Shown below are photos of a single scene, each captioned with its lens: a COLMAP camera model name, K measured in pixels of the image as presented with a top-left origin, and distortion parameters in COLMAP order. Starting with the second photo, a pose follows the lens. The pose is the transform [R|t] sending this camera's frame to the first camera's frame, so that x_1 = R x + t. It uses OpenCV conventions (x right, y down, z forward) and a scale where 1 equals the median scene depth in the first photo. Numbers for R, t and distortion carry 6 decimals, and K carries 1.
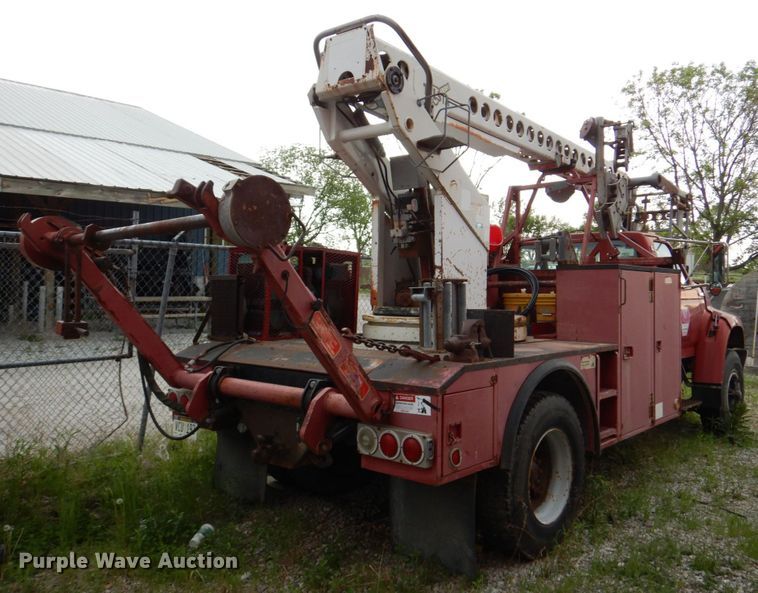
lens RADIAL K [[627.2, 0, 388.8], [0, 627.2, 283.5], [0, 0, 1]] dist [0.012648, 0.009541]
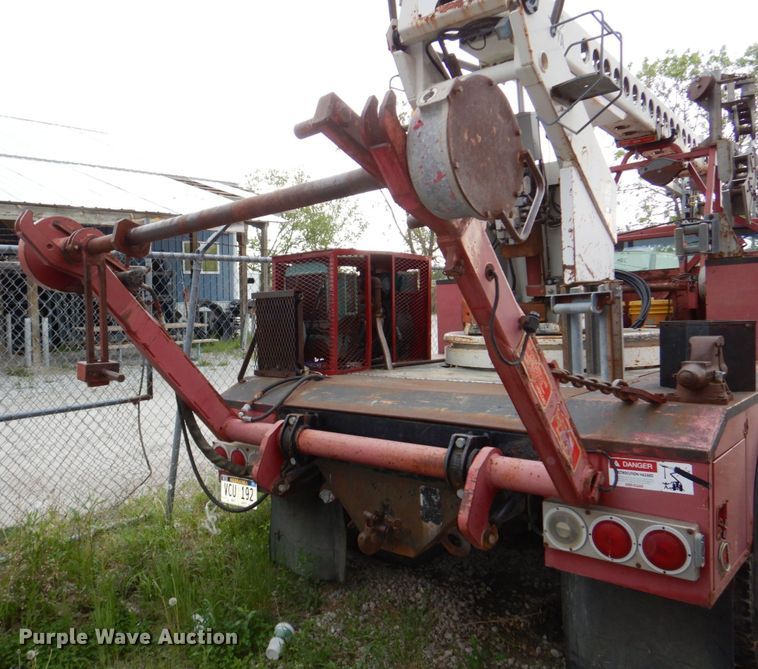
lens RADIAL K [[620.5, 0, 324.8], [0, 620.5, 334.7], [0, 0, 1]] dist [0.003653, 0.003656]
pose [[0.998037, -0.040457, -0.047804, -0.162494], [0.042799, 0.997880, 0.049036, 0.005169], [0.045719, -0.050986, 0.997652, 0.240266]]
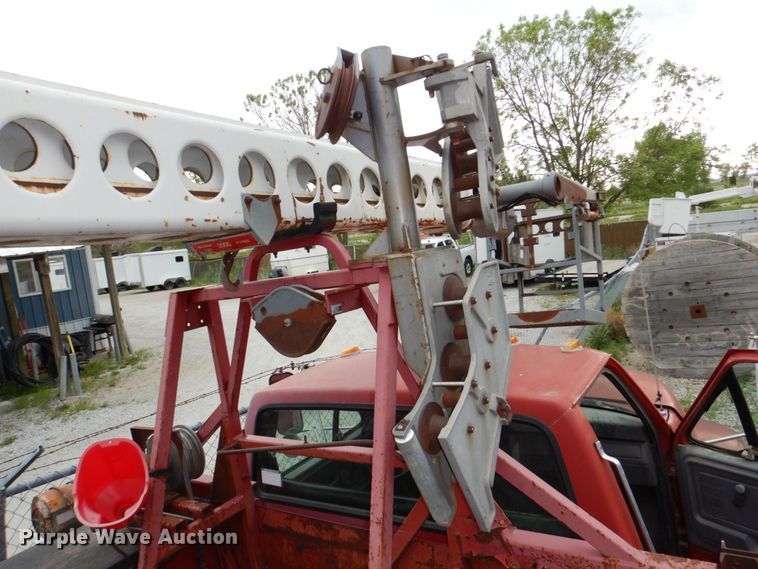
lens RADIAL K [[540.2, 0, 380.6], [0, 540.2, 291.8], [0, 0, 1]] dist [0.016546, -0.003197]
pose [[0.978075, -0.166342, 0.125294, 0.369588], [0.155658, 0.983630, 0.090784, -0.230314], [-0.138344, -0.069291, 0.987957, 0.963770]]
